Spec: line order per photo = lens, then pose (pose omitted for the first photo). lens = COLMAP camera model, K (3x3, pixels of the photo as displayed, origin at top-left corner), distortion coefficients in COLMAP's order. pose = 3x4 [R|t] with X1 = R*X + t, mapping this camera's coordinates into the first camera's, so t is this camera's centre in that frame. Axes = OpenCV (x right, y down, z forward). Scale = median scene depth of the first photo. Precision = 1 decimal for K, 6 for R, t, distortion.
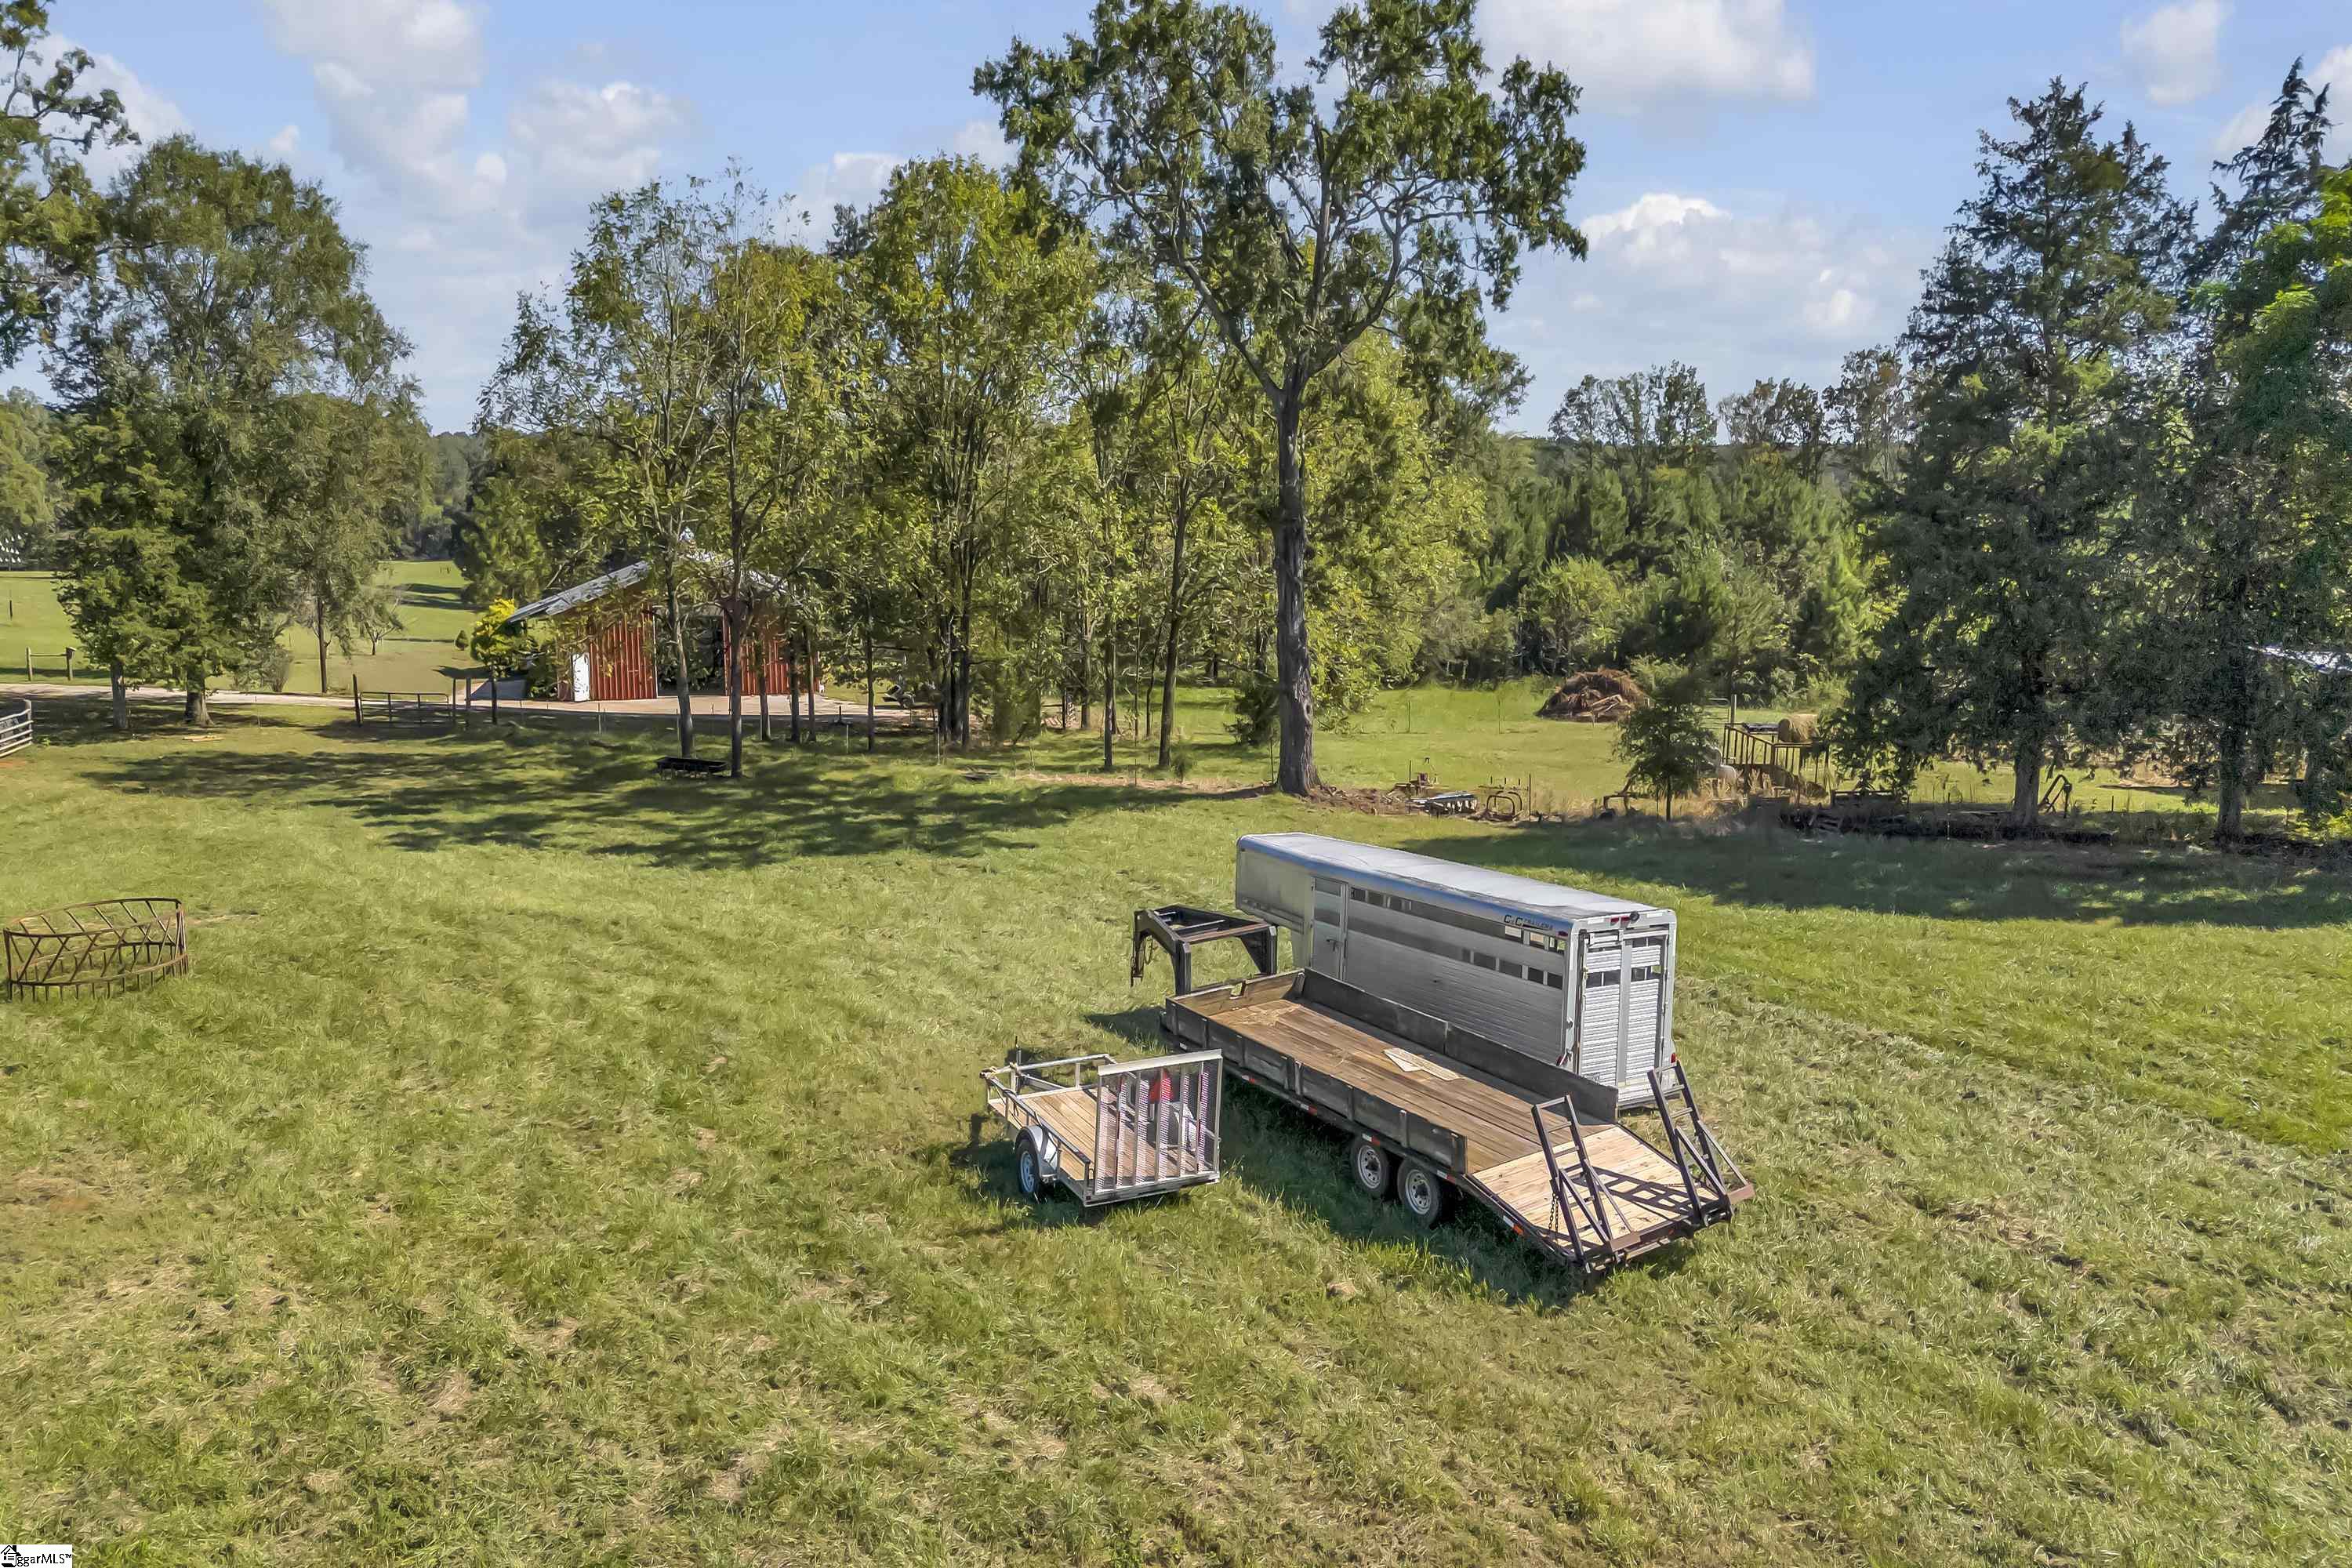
lens RADIAL K [[1623.4, 0, 1176.5], [0, 1623.4, 789.0], [0, 0, 1]] dist [0.020553, -0.020044]
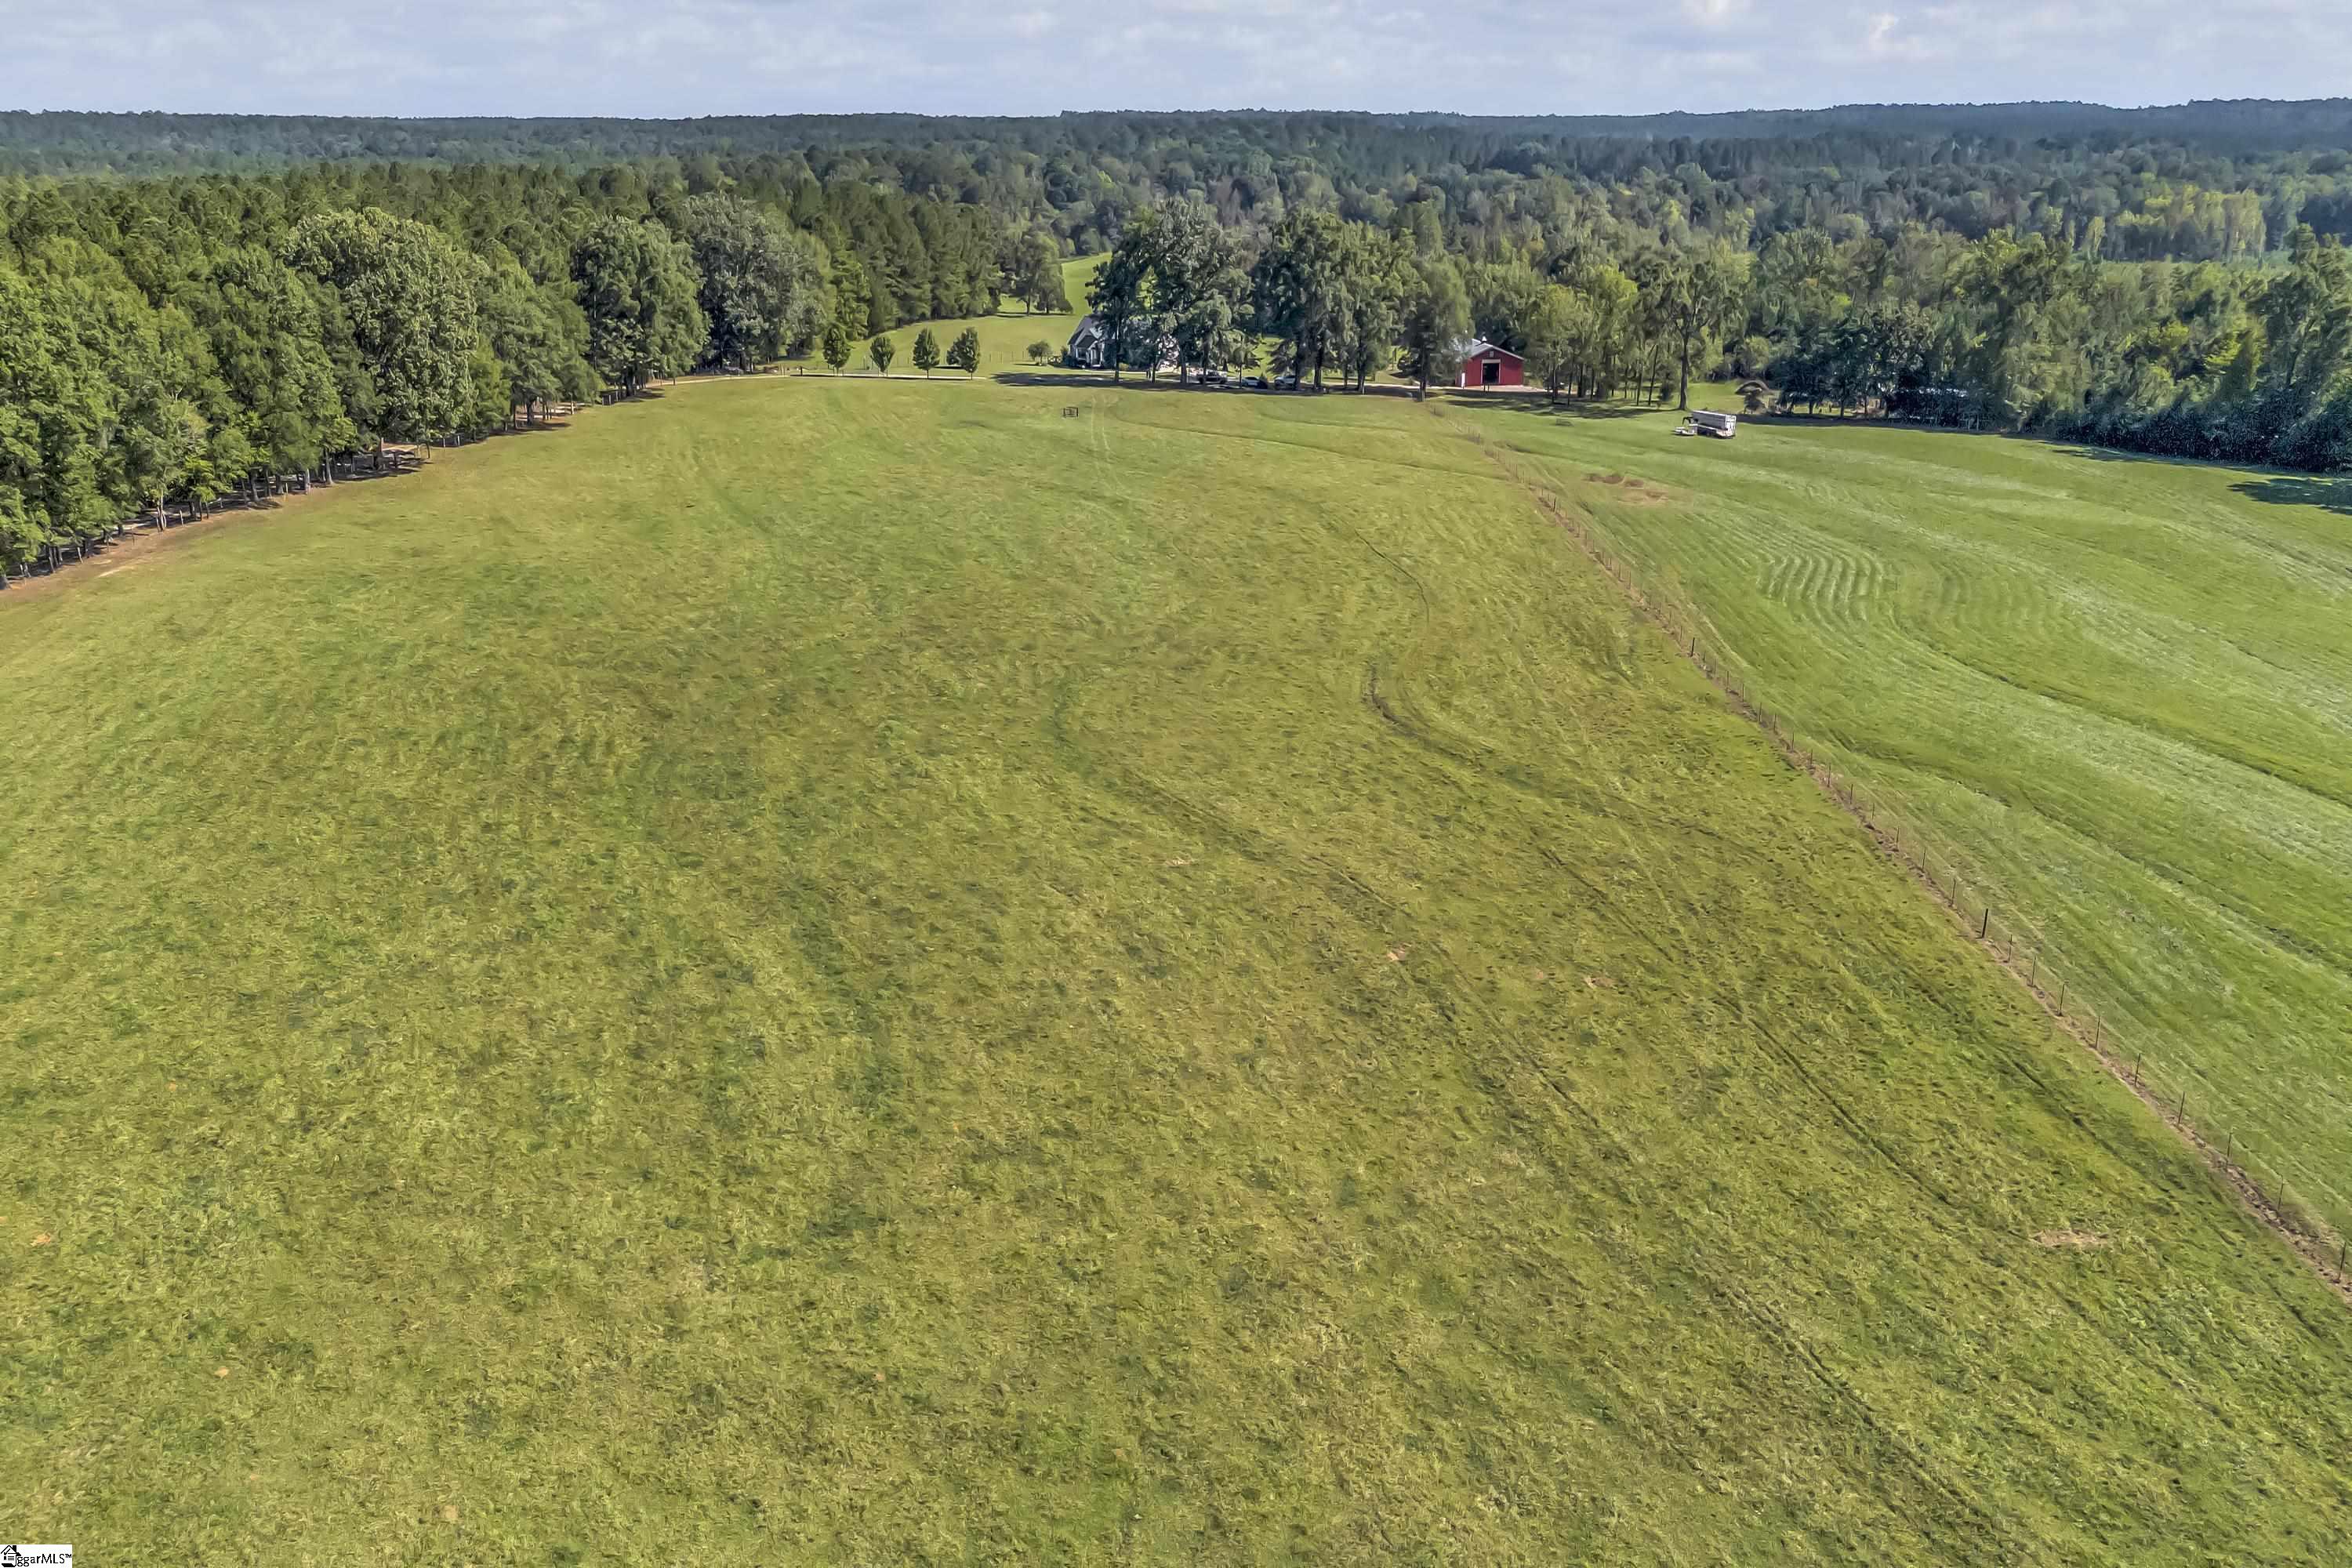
lens RADIAL K [[1623.4, 0, 1171.7], [0, 1623.4, 780.0], [0, 0, 1]] dist [0.020553, -0.020044]
pose [[0.992007, 0.028197, -0.122989, -0.464733], [-0.002582, 0.979044, 0.203630, 0.052456], [0.126153, -0.201685, 0.971292, -2.399956]]
